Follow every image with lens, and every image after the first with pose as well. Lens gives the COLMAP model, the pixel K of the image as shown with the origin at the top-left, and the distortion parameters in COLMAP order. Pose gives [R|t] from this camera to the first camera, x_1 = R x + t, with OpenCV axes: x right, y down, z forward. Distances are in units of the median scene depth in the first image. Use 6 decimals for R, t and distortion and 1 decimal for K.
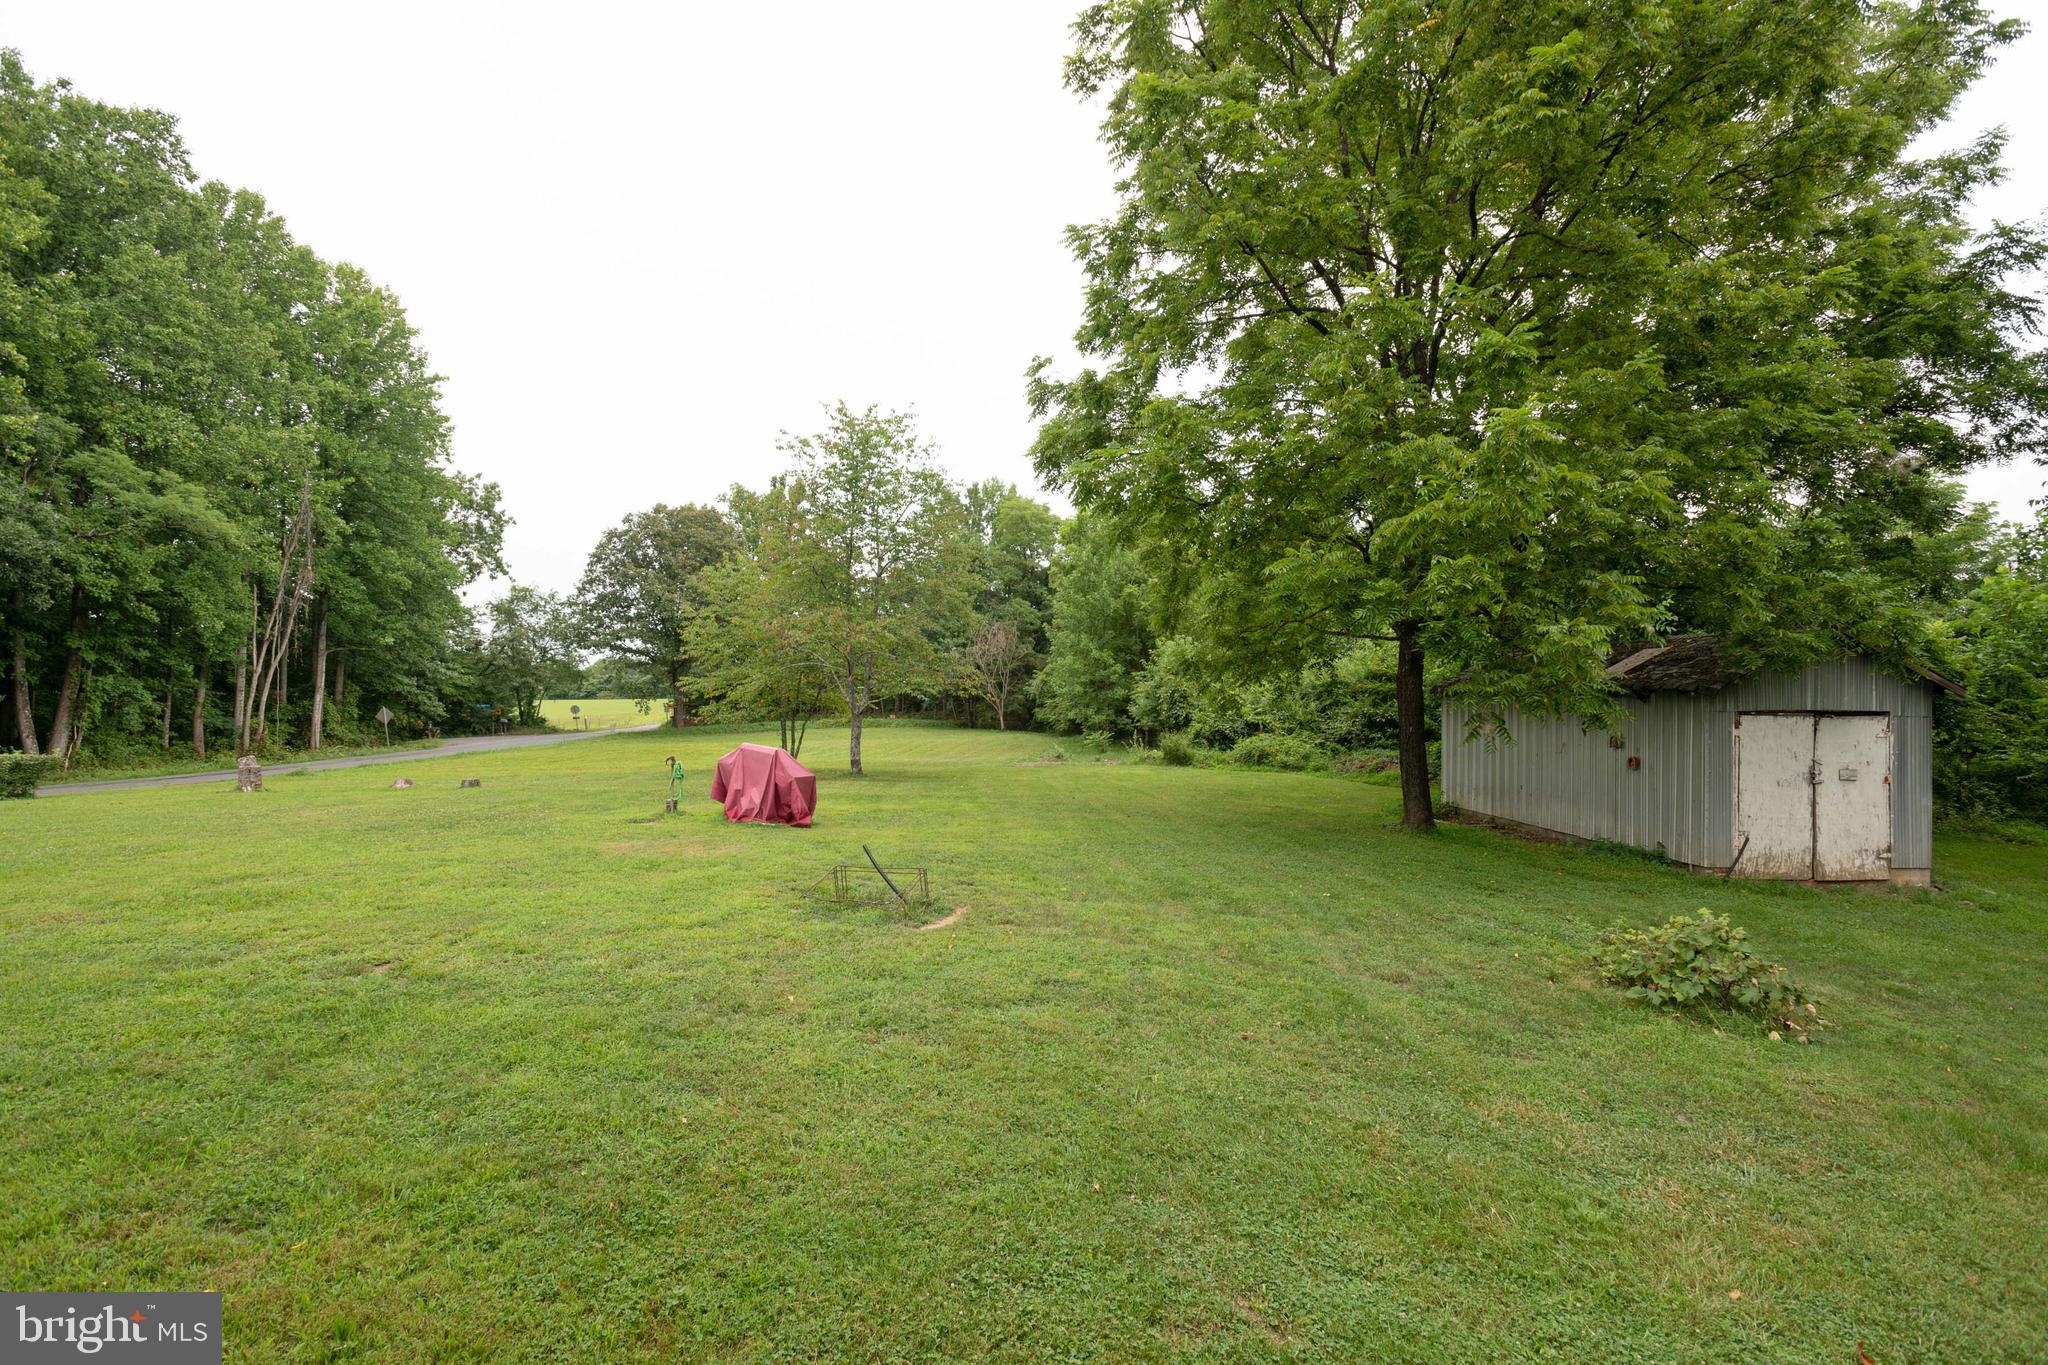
lens RADIAL K [[1002.7, 0, 1009.2], [0, 1002.7, 675.6], [0, 0, 1]] dist [-0.002518, -0.000260]
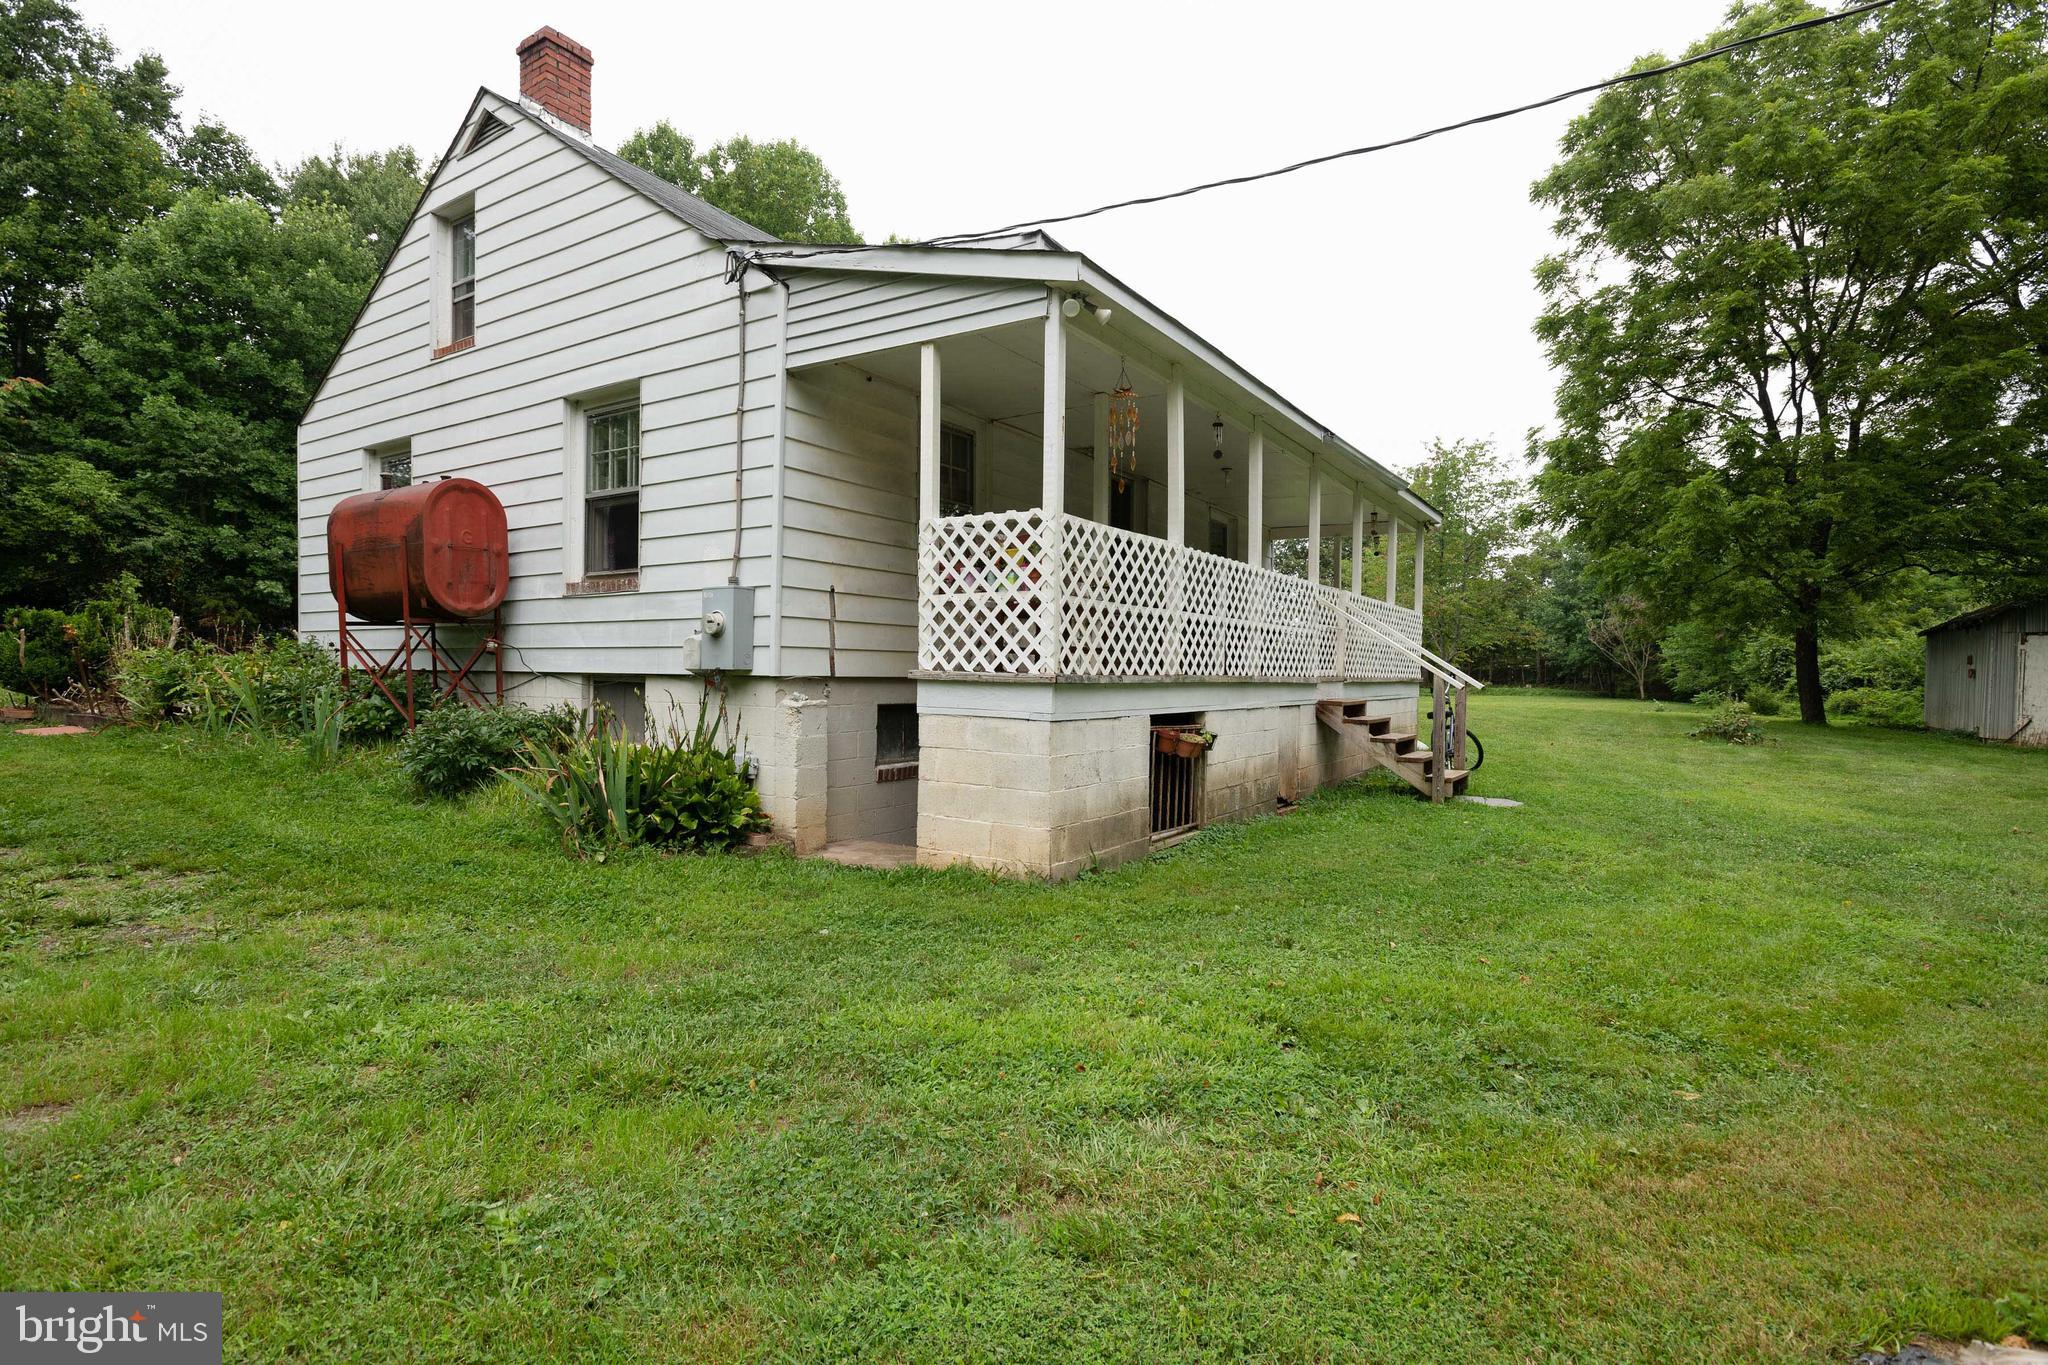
lens RADIAL K [[978.6, 0, 1025.9], [0, 978.6, 686.2], [0, 0, 1]] dist [-0.000263, 0.000299]
pose [[0.810132, 0.018351, -0.585960, 0.174463], [-0.001600, 0.999575, 0.029093, 0.033493], [0.586246, -0.022632, 0.809817, -0.450566]]
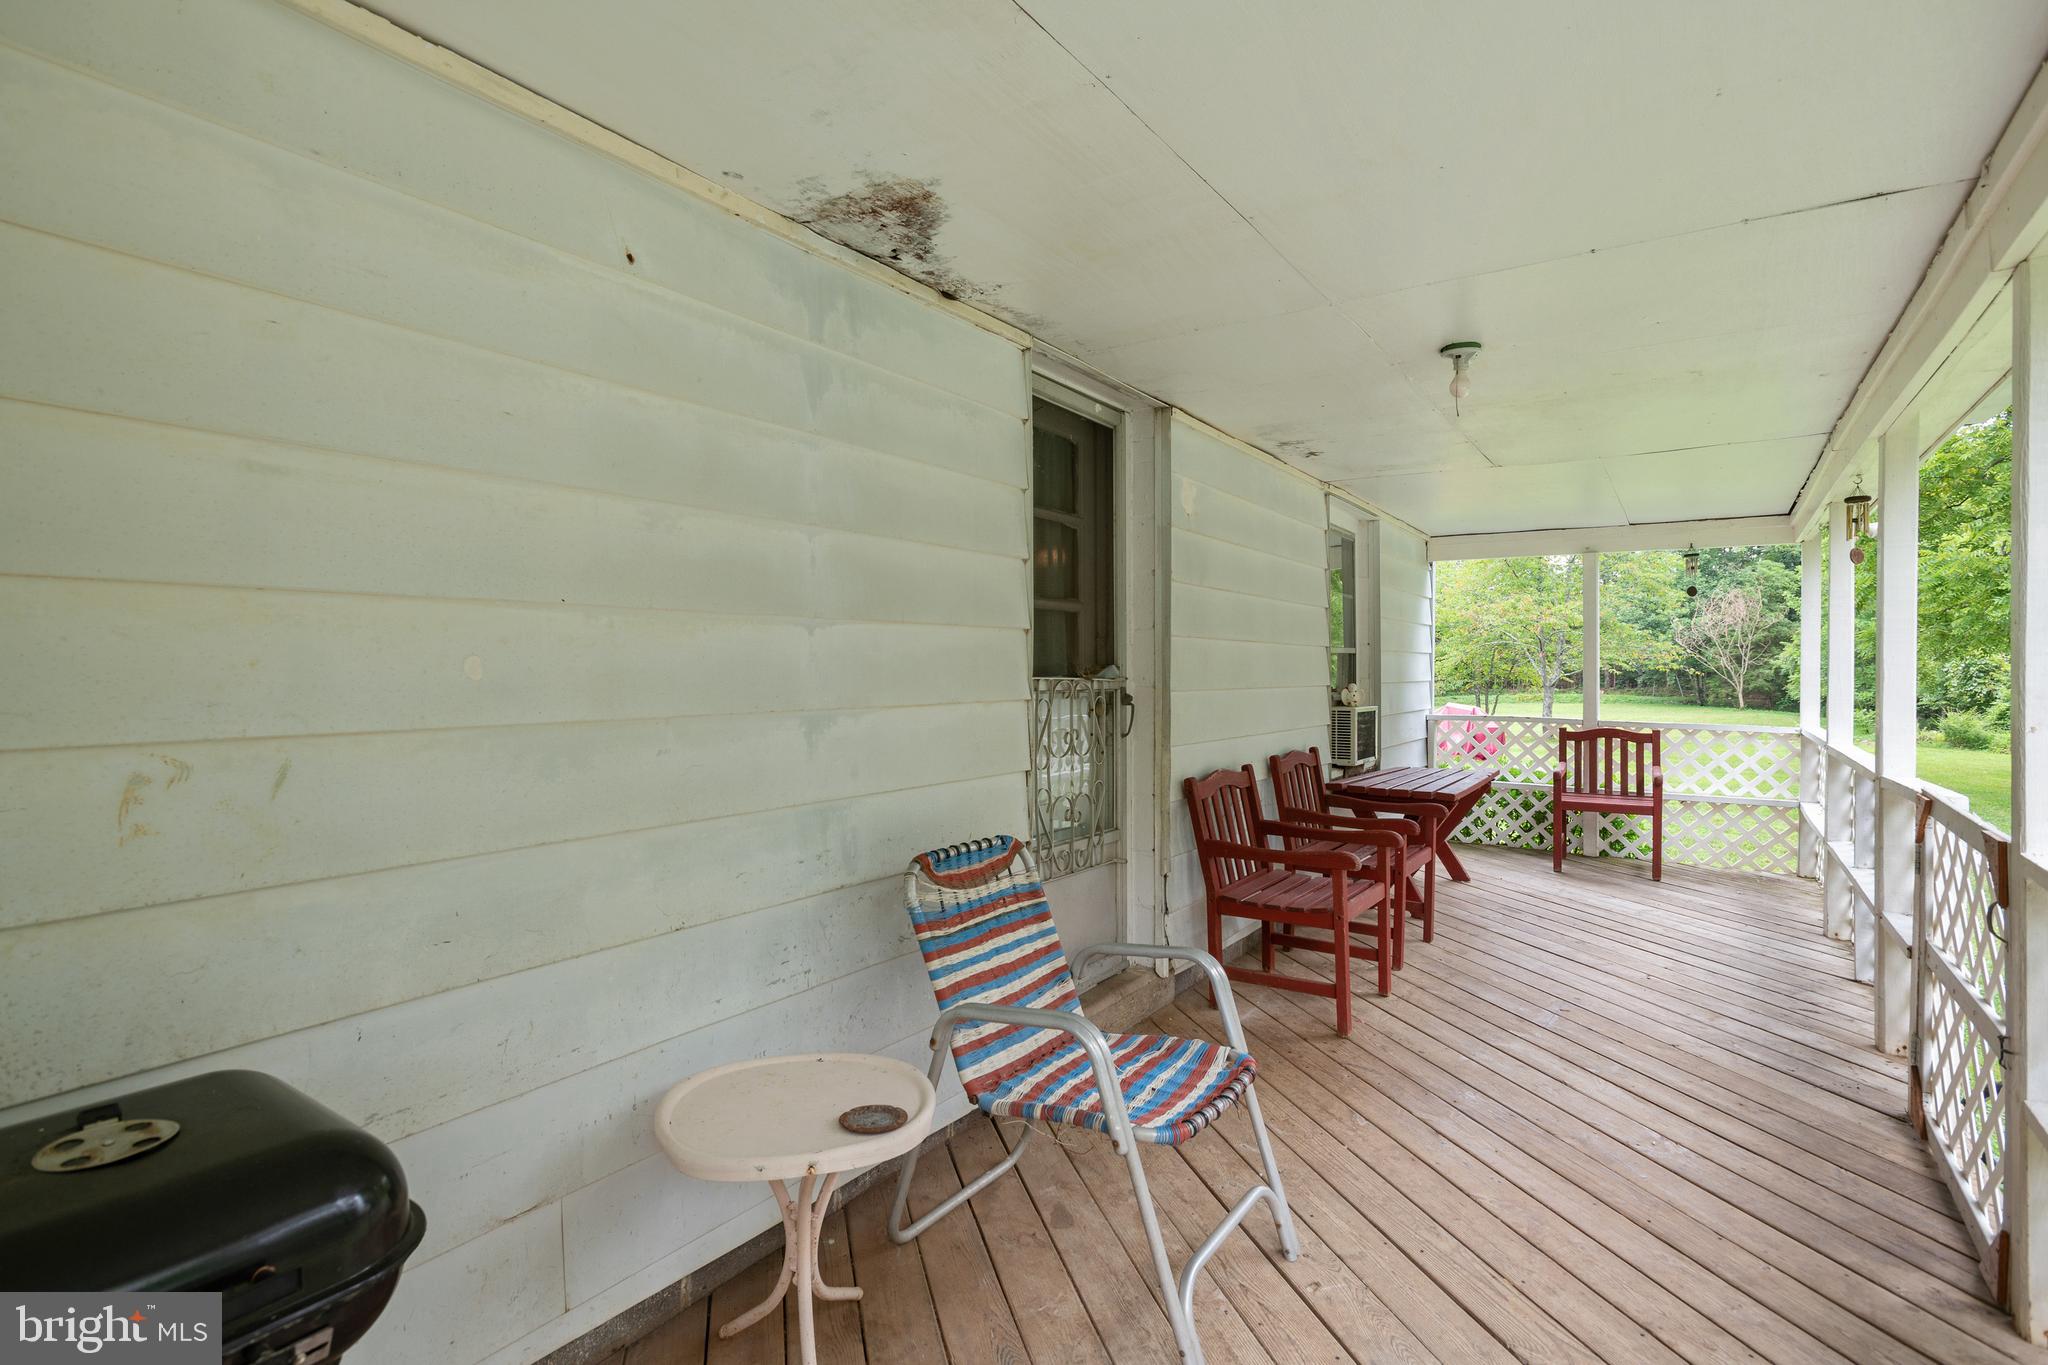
lens RADIAL K [[978.3, 0, 1024.0], [0, 978.3, 682.5], [0, 0, 1]] dist [0.021164, 0.000080]
pose [[0.794494, 0.007867, -0.607222, 0.052579], [0.011365, 0.999548, 0.027820, -0.003006], [0.607166, -0.029004, 0.794045, -0.241382]]
